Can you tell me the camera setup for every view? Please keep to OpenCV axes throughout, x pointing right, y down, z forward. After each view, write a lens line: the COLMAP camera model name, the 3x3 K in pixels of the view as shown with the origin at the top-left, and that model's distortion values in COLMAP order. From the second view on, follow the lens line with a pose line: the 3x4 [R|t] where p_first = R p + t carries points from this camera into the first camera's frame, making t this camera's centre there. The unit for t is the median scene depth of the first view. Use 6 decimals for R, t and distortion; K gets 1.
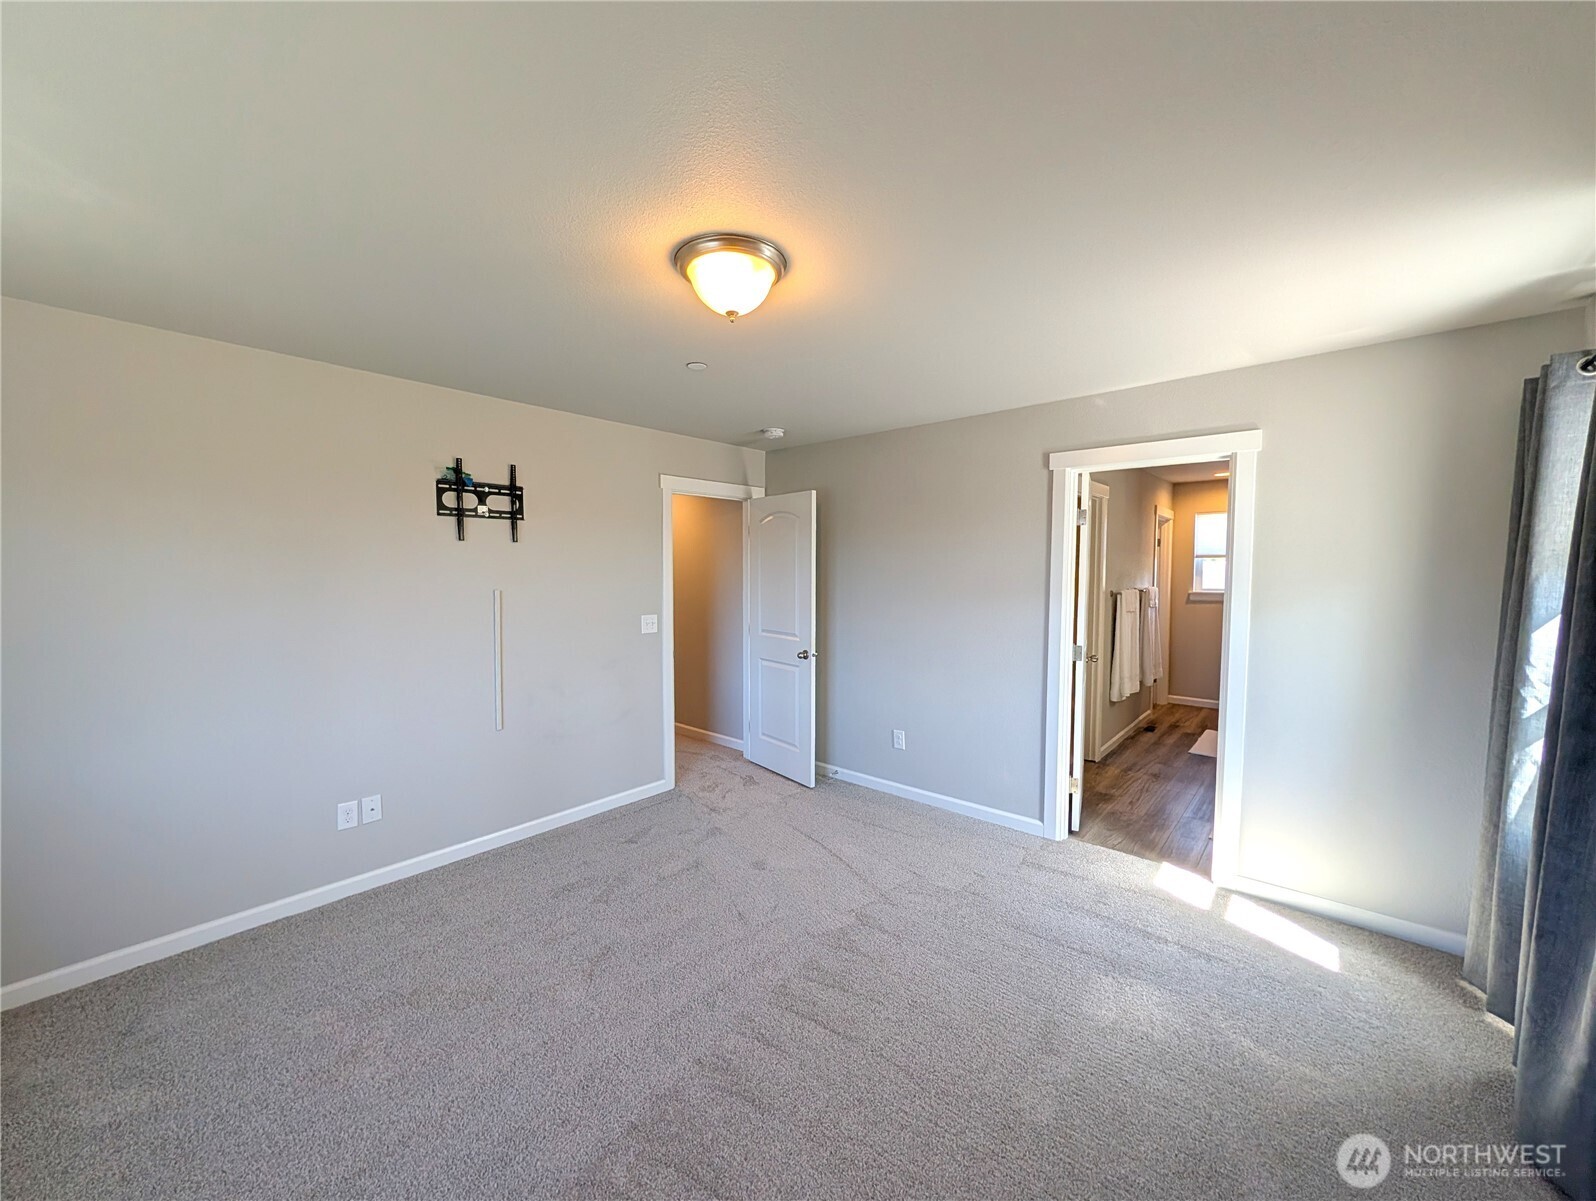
lens RADIAL K [[611.9, 0, 798.0], [0, 611.9, 600.5], [0, 0, 1]] dist [0.000329, -0.000039]
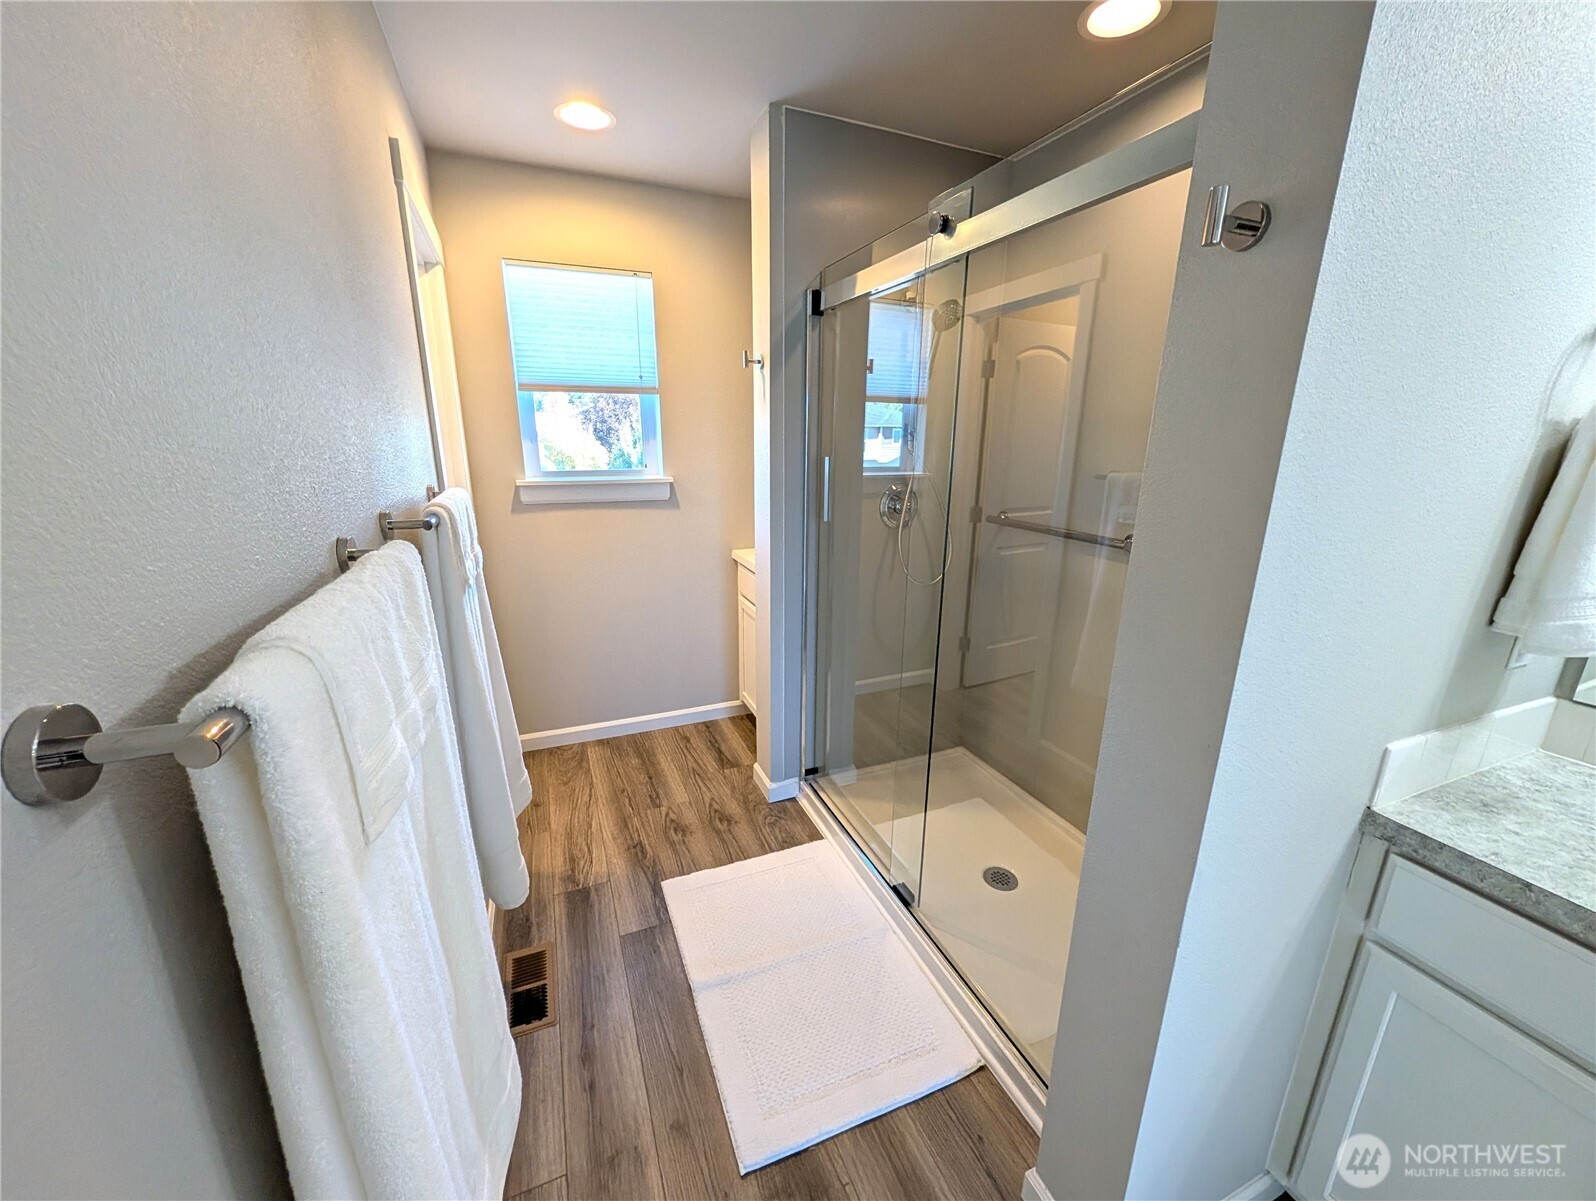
lens RADIAL K [[611.9, 0, 798.0], [0, 611.9, 600.5], [0, 0, 1]] dist [0.000329, -0.000039]
pose [[0.438211, -0.231863, 0.868453, 0.410147], [0.037380, 0.970024, 0.240119, -0.030837], [-0.898095, -0.072760, 0.433741, 0.750435]]
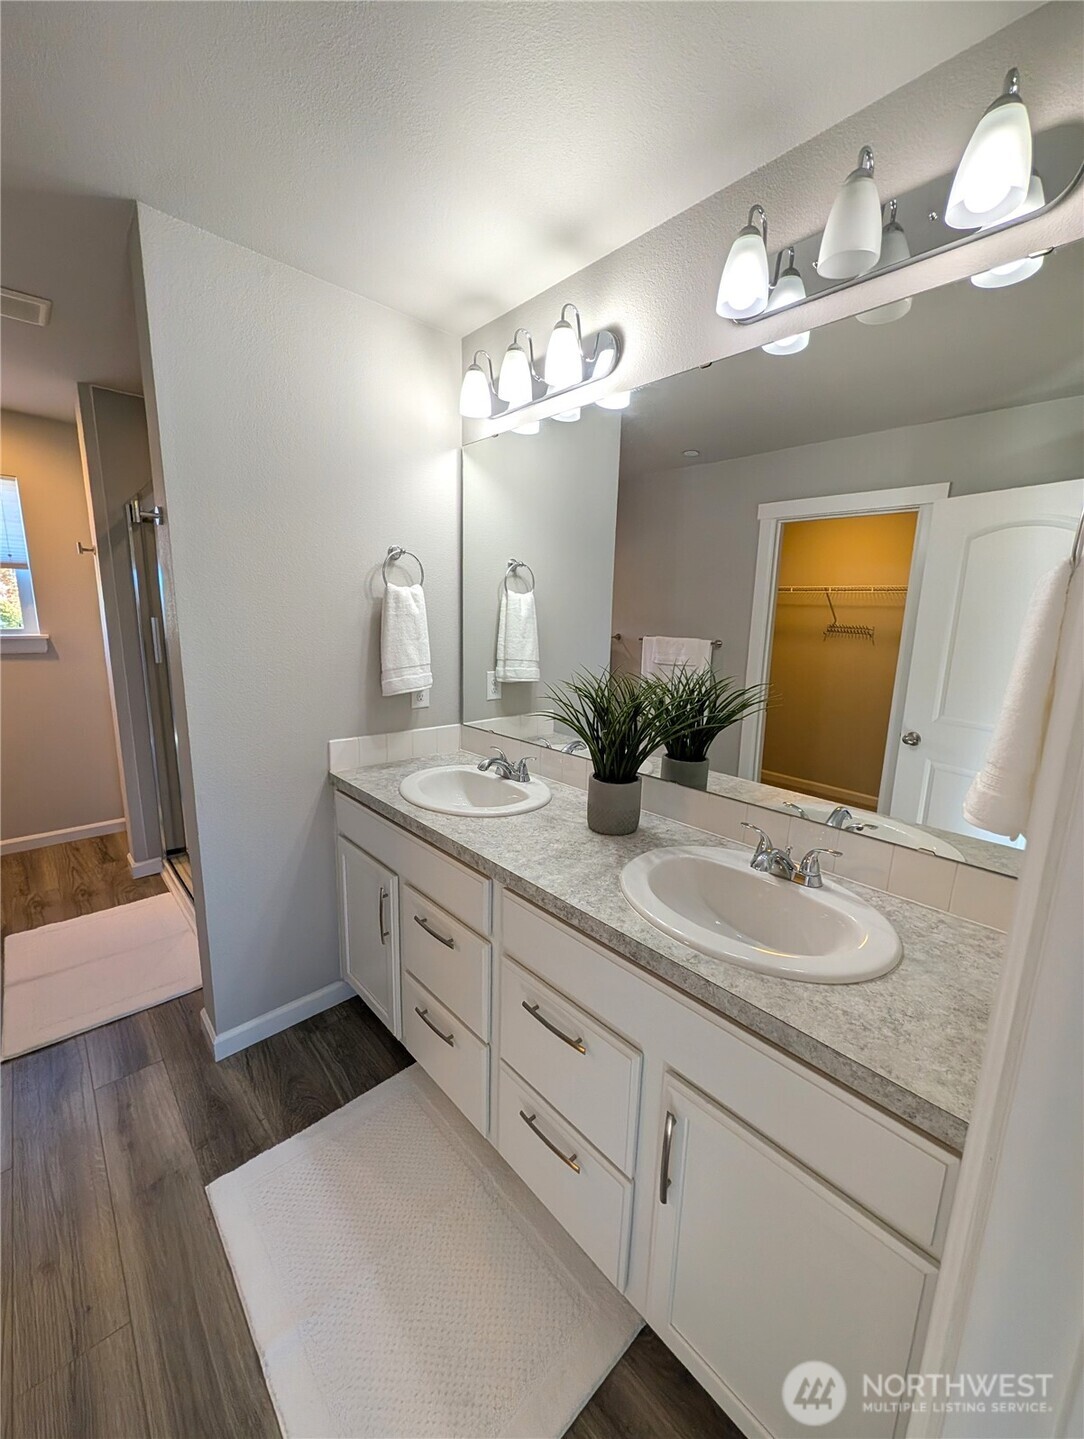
lens RADIAL K [[555.8, 0, 542.0], [0, 555.8, 719.5], [0, 0, 1]] dist [0.000428, -0.000060]
pose [[0.099621, -0.182336, 0.978177, 0.308617], [0.028417, 0.983187, 0.180375, -0.016148], [-0.994620, 0.009828, 0.103127, 0.522803]]
